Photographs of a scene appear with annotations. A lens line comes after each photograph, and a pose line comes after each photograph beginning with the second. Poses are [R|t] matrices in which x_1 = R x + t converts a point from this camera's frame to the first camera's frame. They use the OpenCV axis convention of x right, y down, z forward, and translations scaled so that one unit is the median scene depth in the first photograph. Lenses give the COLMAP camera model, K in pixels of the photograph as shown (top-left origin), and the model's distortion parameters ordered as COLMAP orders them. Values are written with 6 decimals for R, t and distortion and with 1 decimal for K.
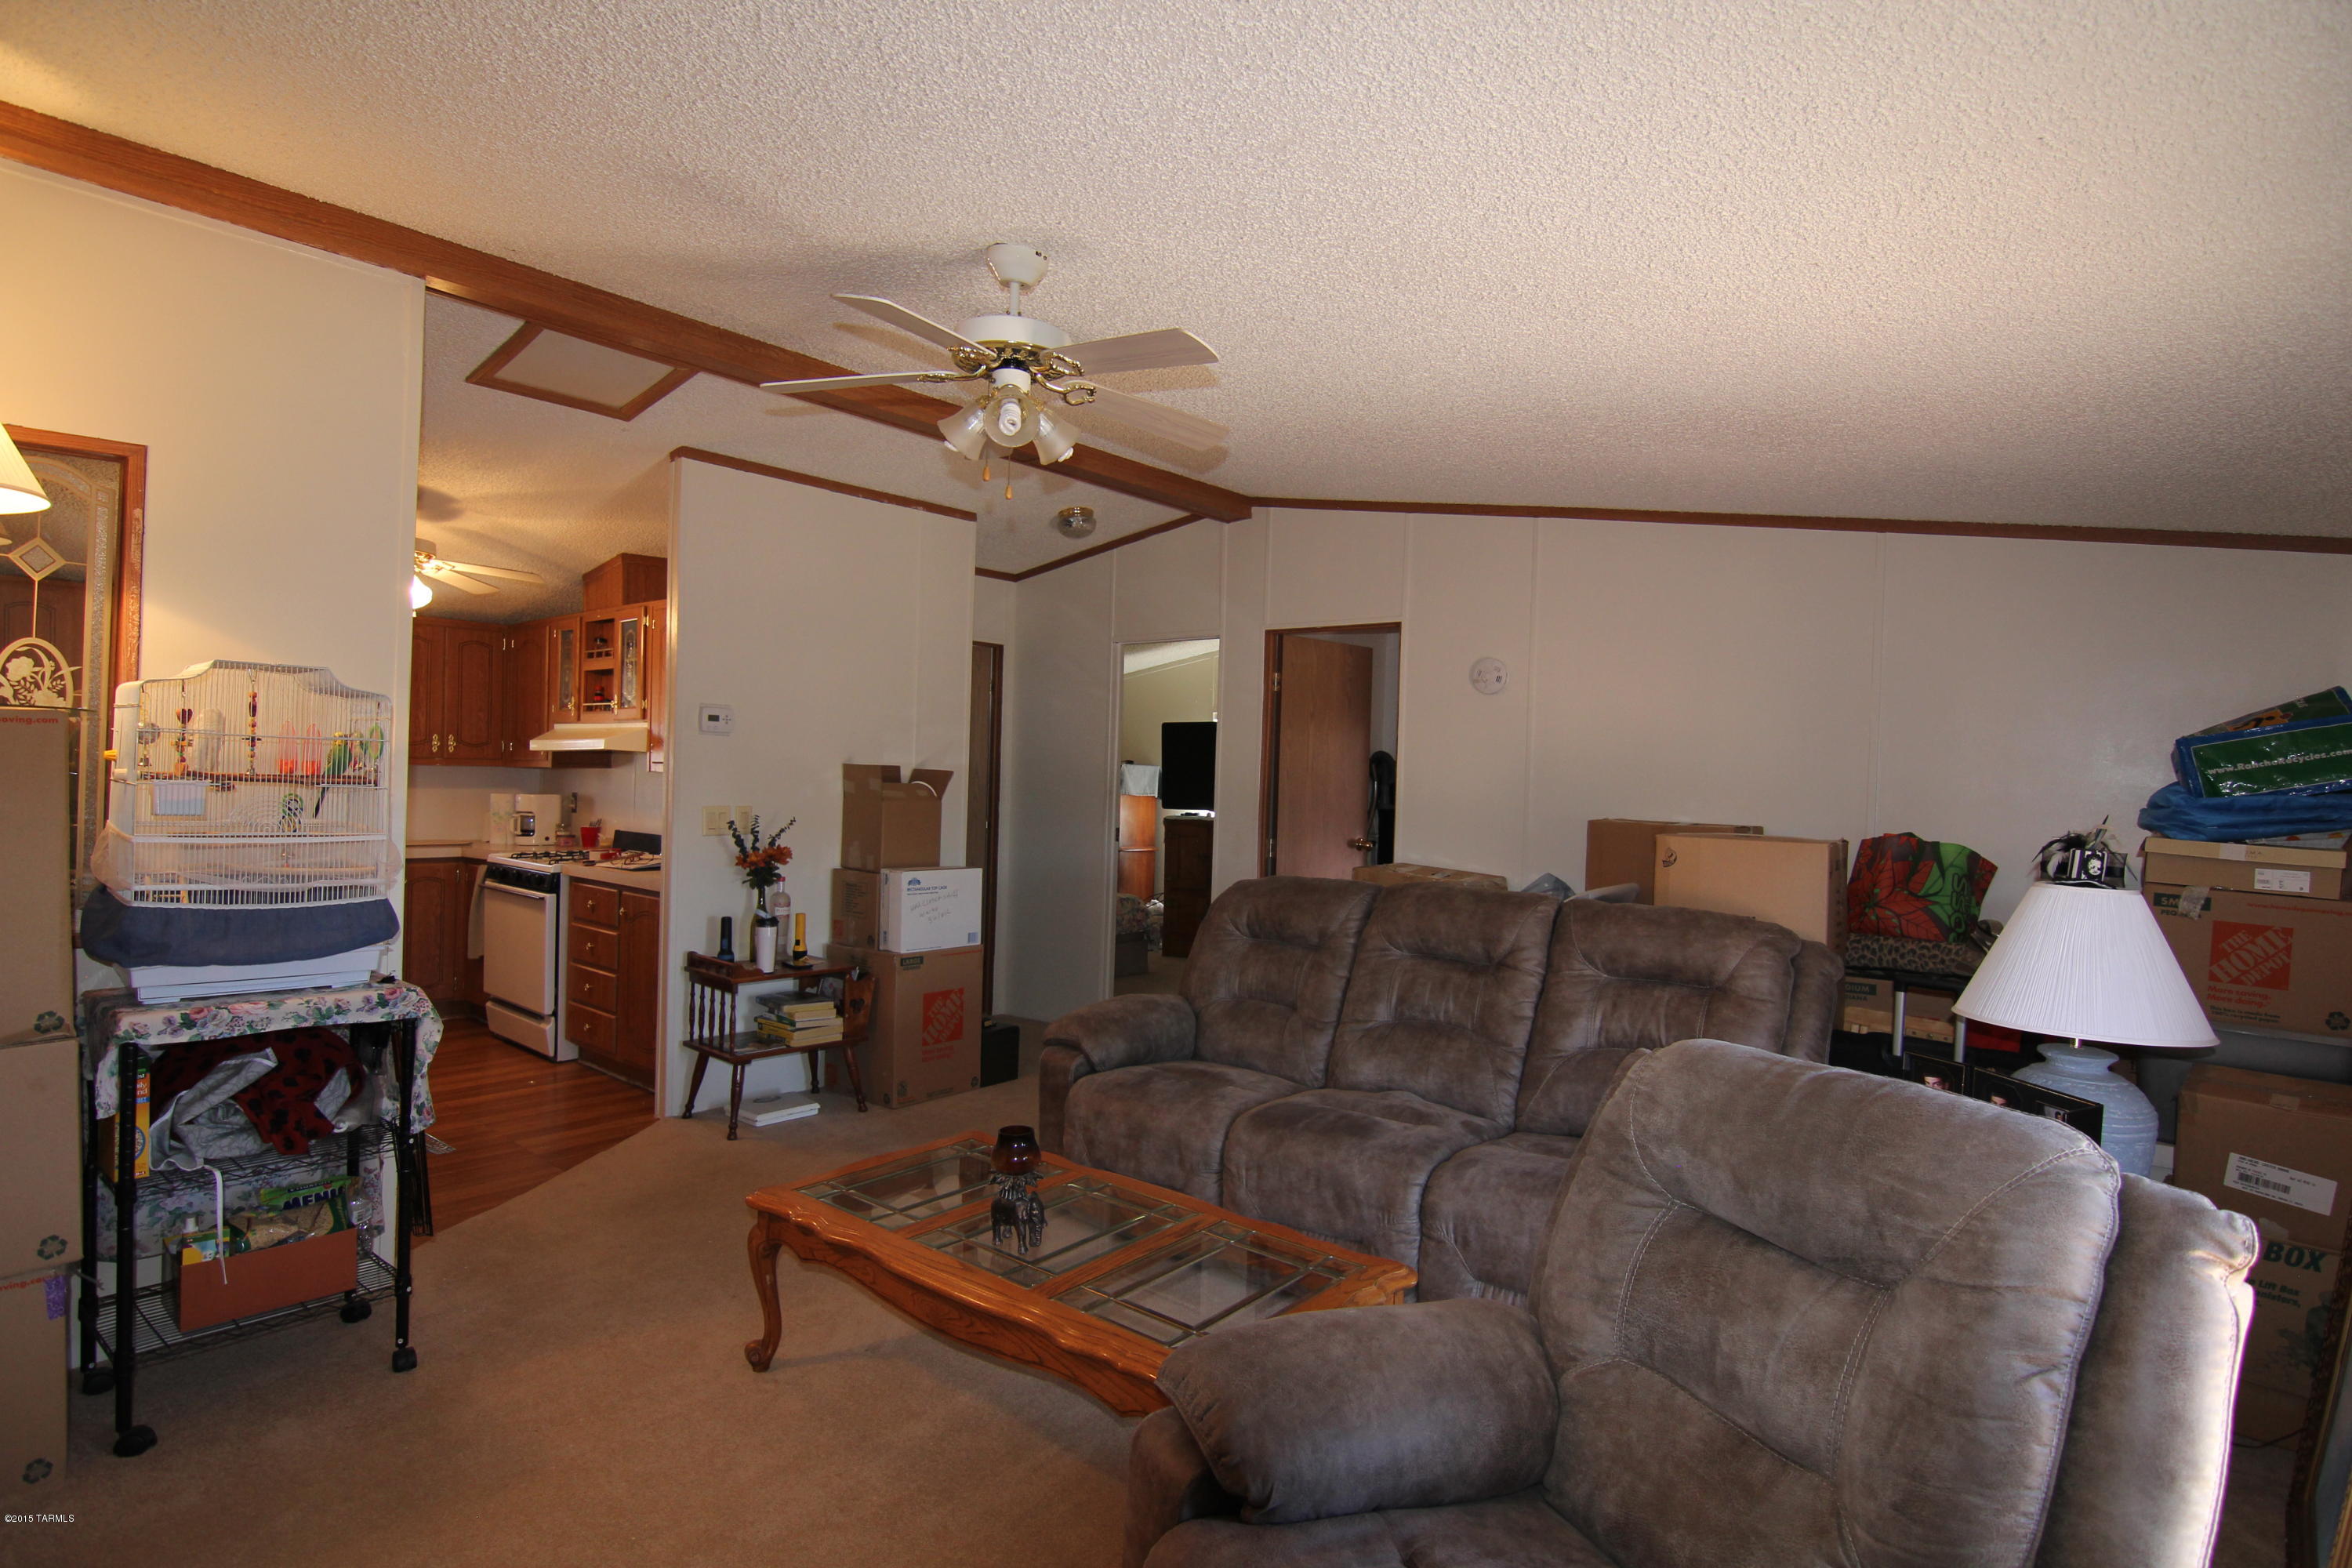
lens RADIAL K [[1201.0, 0, 1176.0], [0, 1201.0, 784.0], [0, 0, 1]] dist [-0.005448, -0.000613]
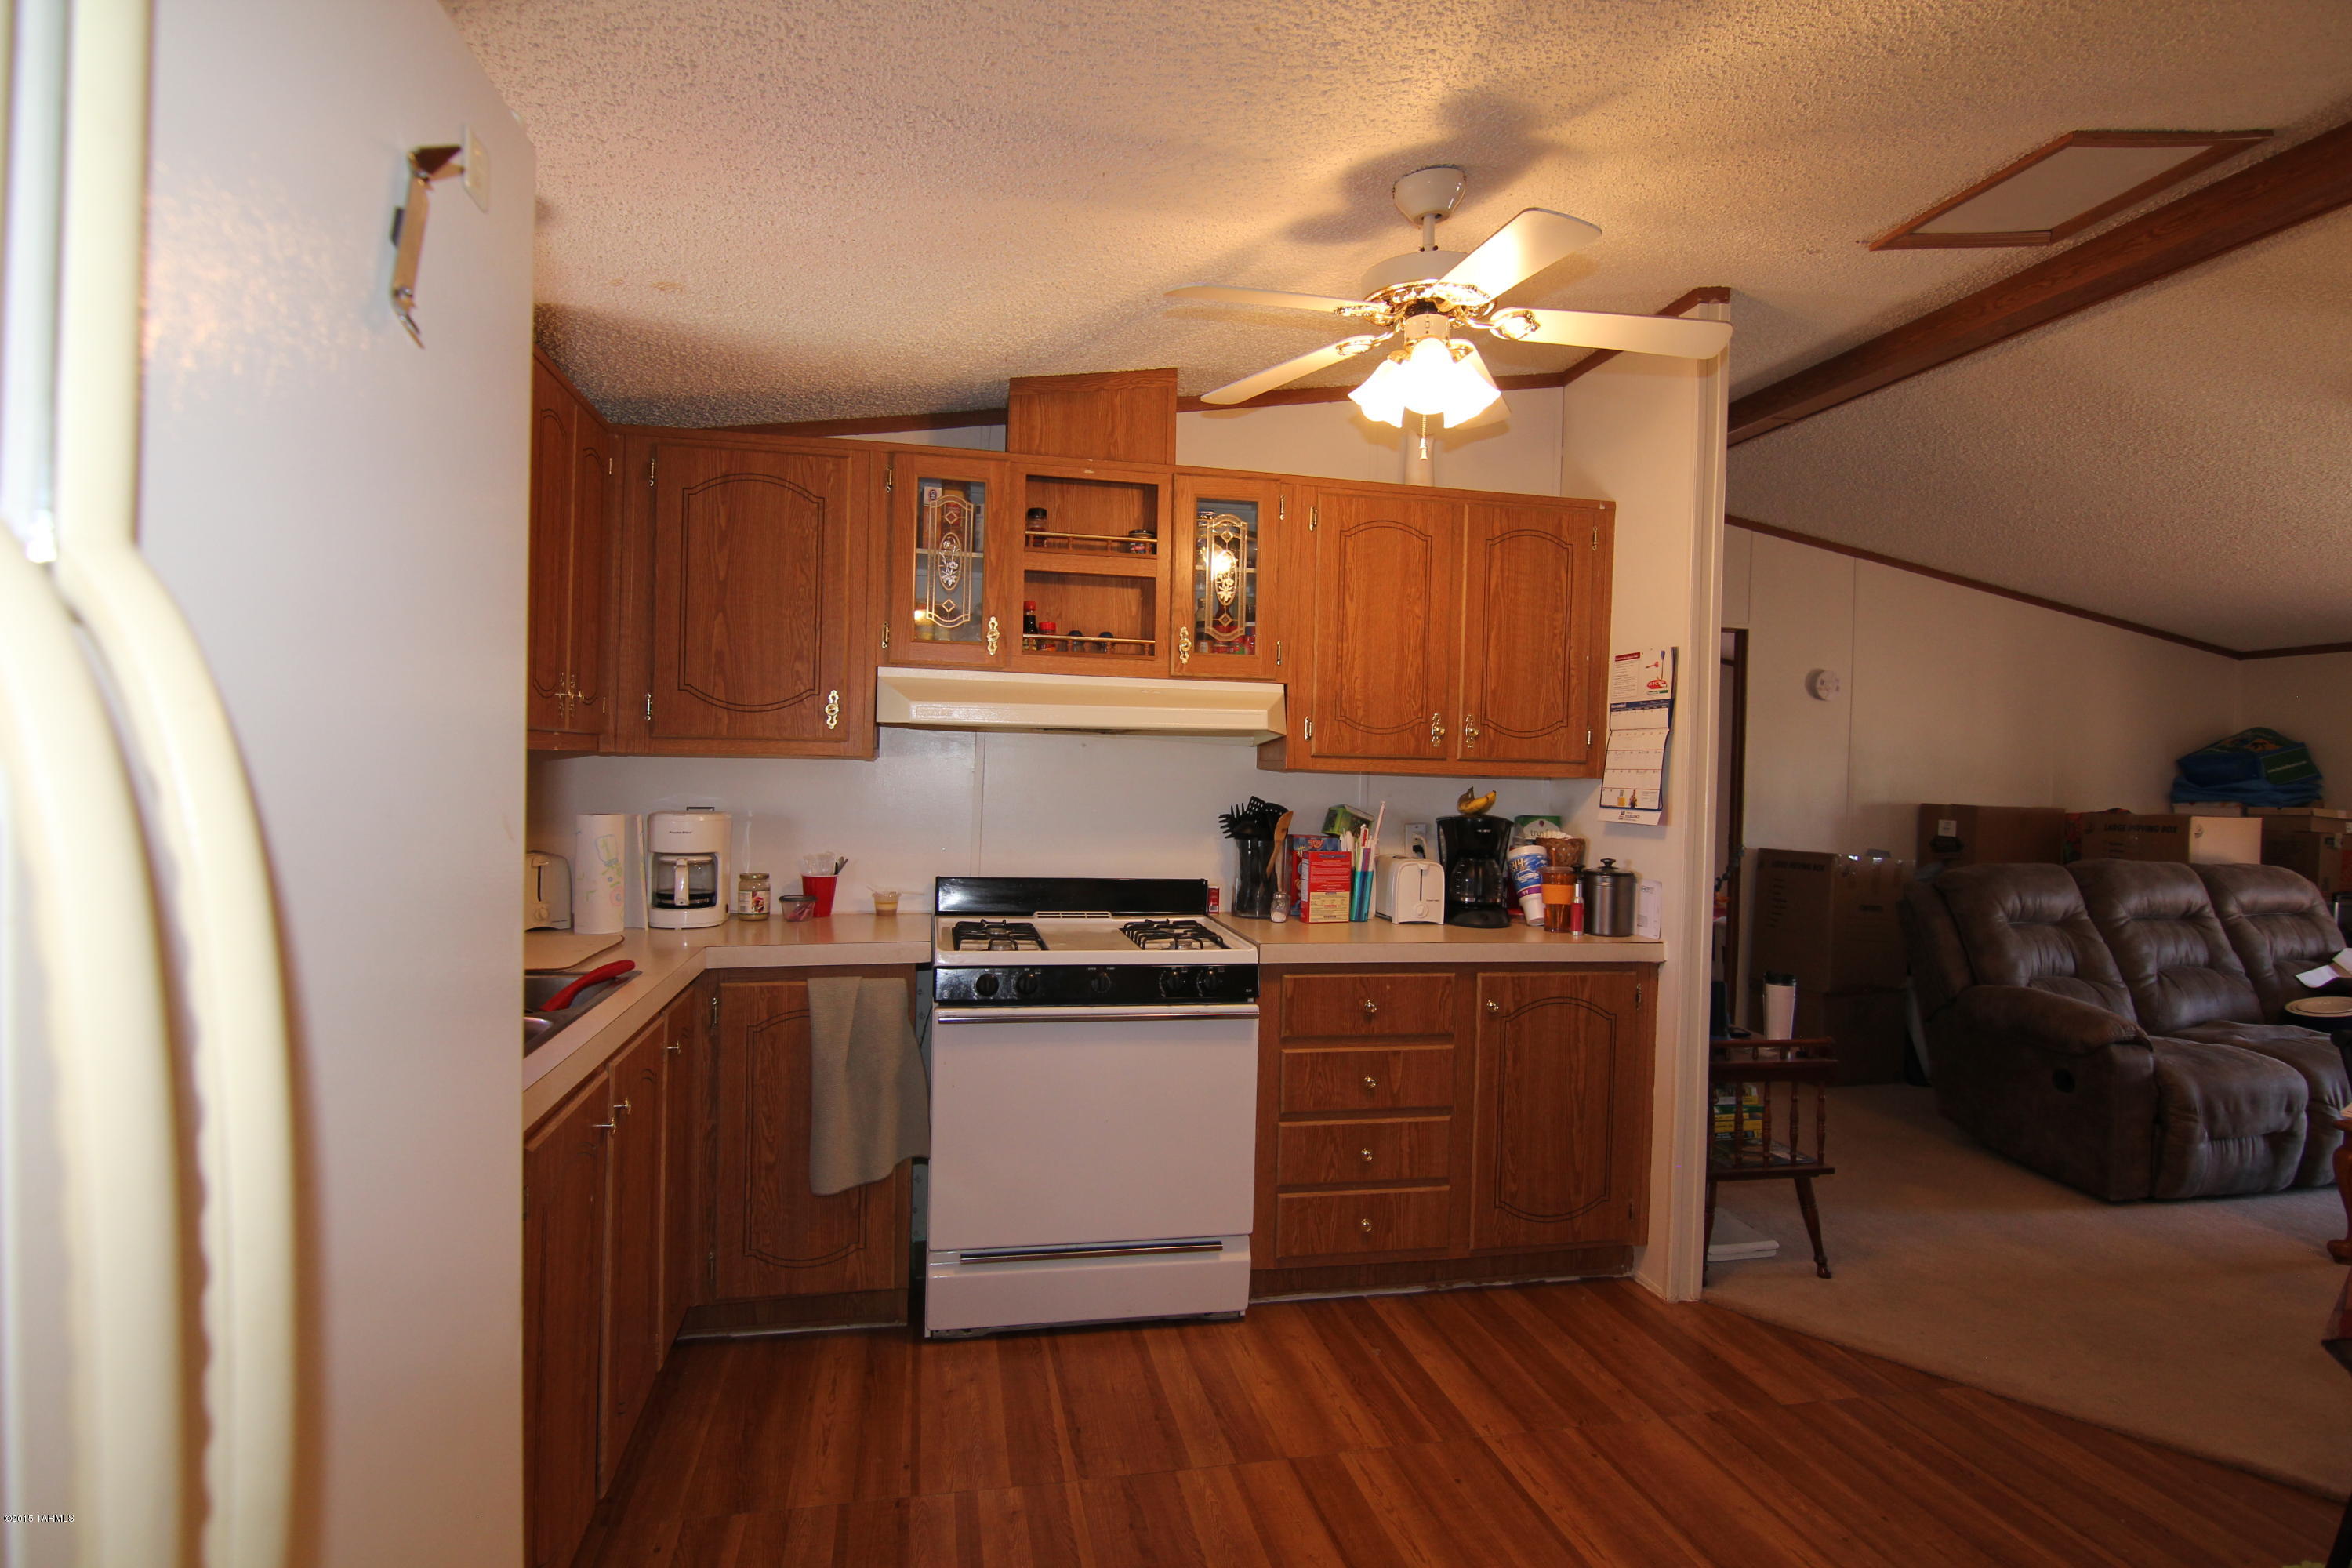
lens RADIAL K [[1201.0, 0, 1176.0], [0, 1201.0, 784.0], [0, 0, 1]] dist [-0.005448, -0.000613]
pose [[0.586362, -0.018284, 0.809843, -0.870492], [-0.005804, 0.999625, 0.026771, -0.017184], [-0.810028, -0.020398, 0.586036, 0.642632]]
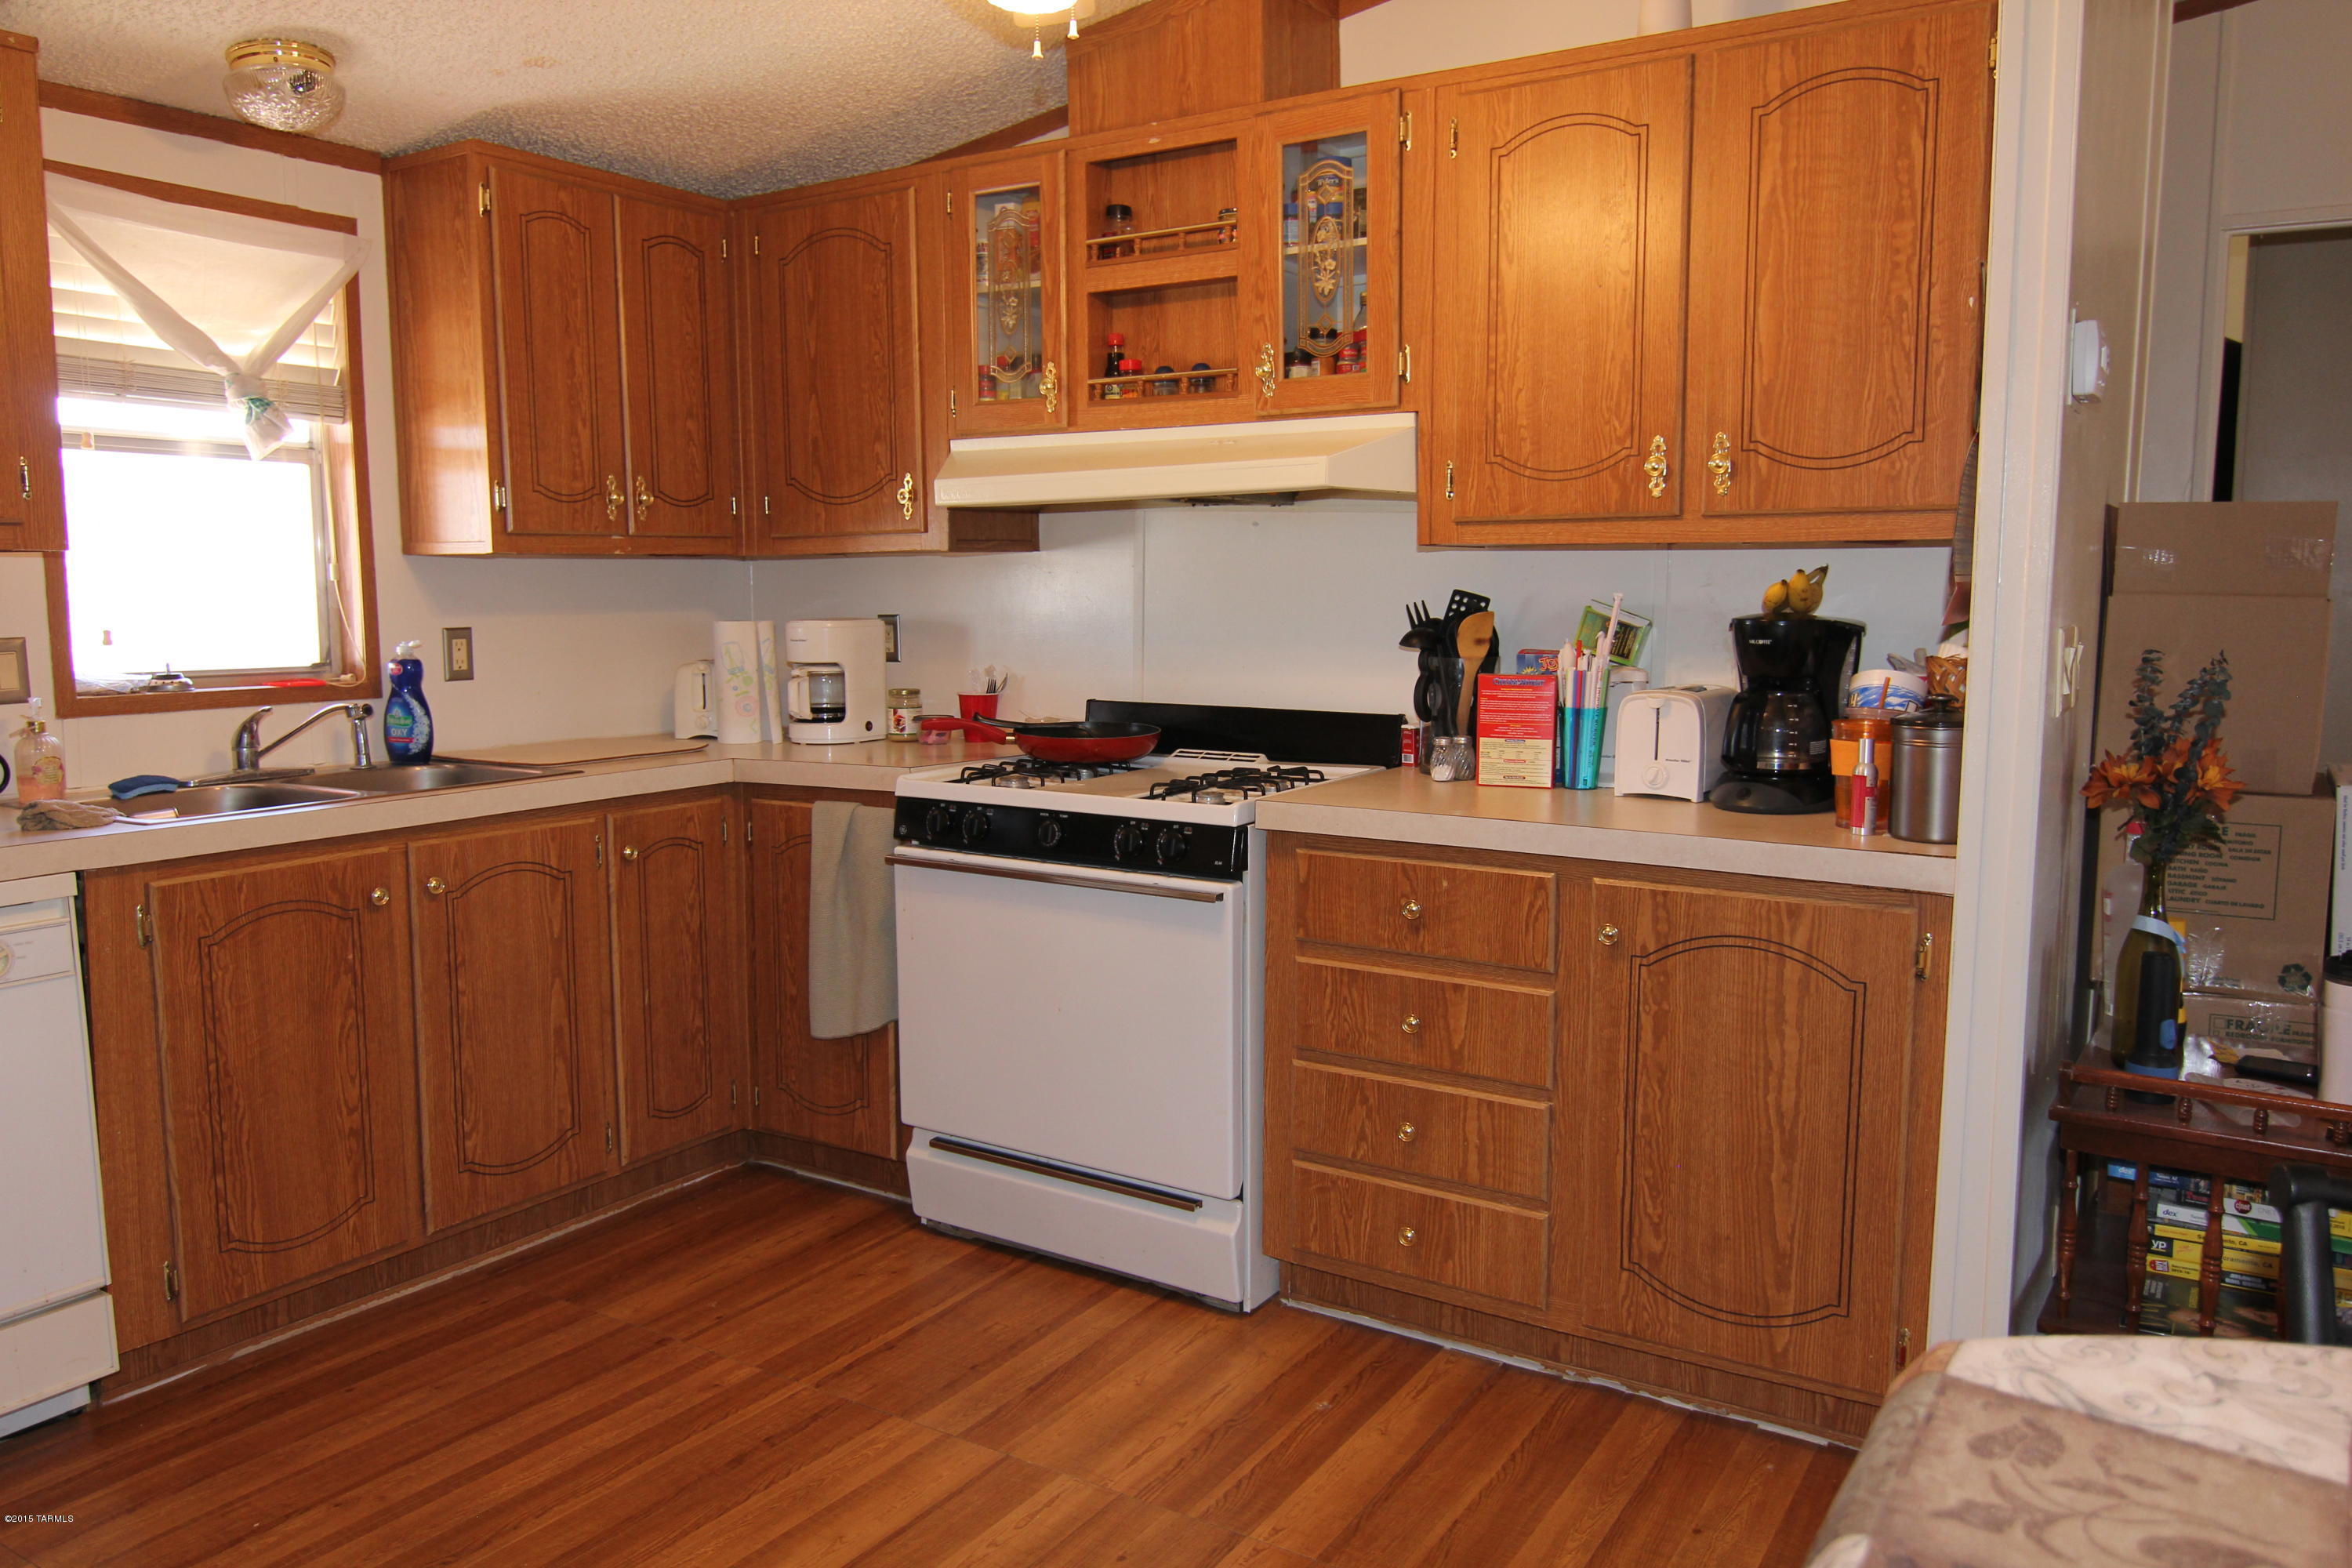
lens RADIAL K [[1660.3, 0, 1176.0], [0, 1660.3, 784.0], [0, 0, 1]] dist [-0.001989, -0.004684]
pose [[0.985487, -0.048083, 0.162798, -0.559380], [0.028383, 0.992217, 0.121245, -0.001404], [-0.167360, -0.114864, 0.979182, 0.449395]]
